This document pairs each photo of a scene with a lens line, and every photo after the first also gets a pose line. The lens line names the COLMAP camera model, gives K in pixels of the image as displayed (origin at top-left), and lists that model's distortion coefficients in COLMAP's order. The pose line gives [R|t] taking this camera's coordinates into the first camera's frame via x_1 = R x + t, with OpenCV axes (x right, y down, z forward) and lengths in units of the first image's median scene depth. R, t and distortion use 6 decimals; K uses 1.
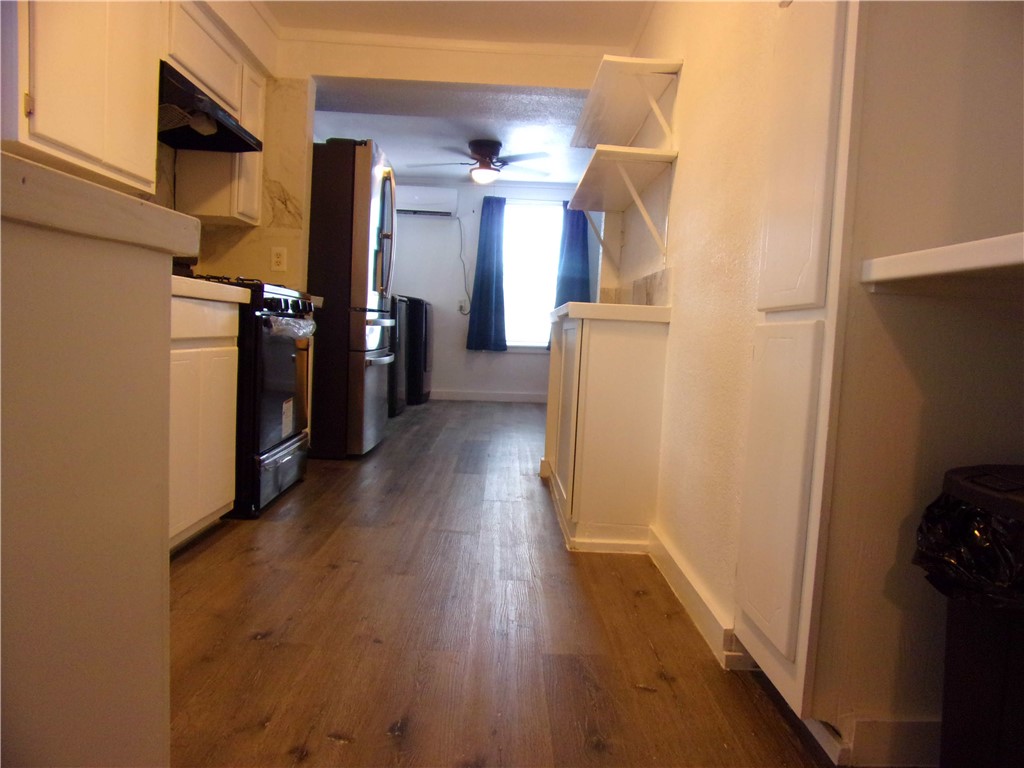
lens RADIAL K [[712.8, 0, 519.0], [0, 712.8, 389.7], [0, 0, 1]] dist [-0.056948, 0.023640]
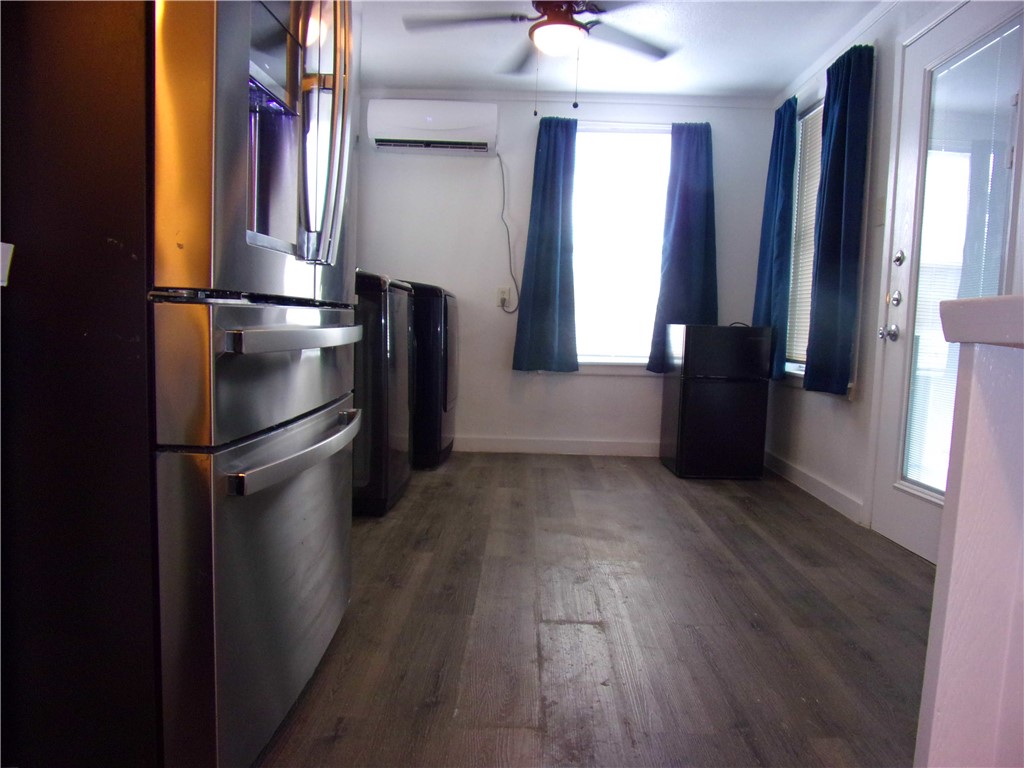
lens RADIAL K [[712.8, 0, 513.3], [0, 712.8, 384.7], [0, 0, 1]] dist [-0.056948, 0.023640]
pose [[0.999164, -0.002140, -0.040835, -0.049095], [0.002016, 0.999993, -0.003081, -0.042741], [0.040841, 0.002996, 0.999161, 0.397904]]
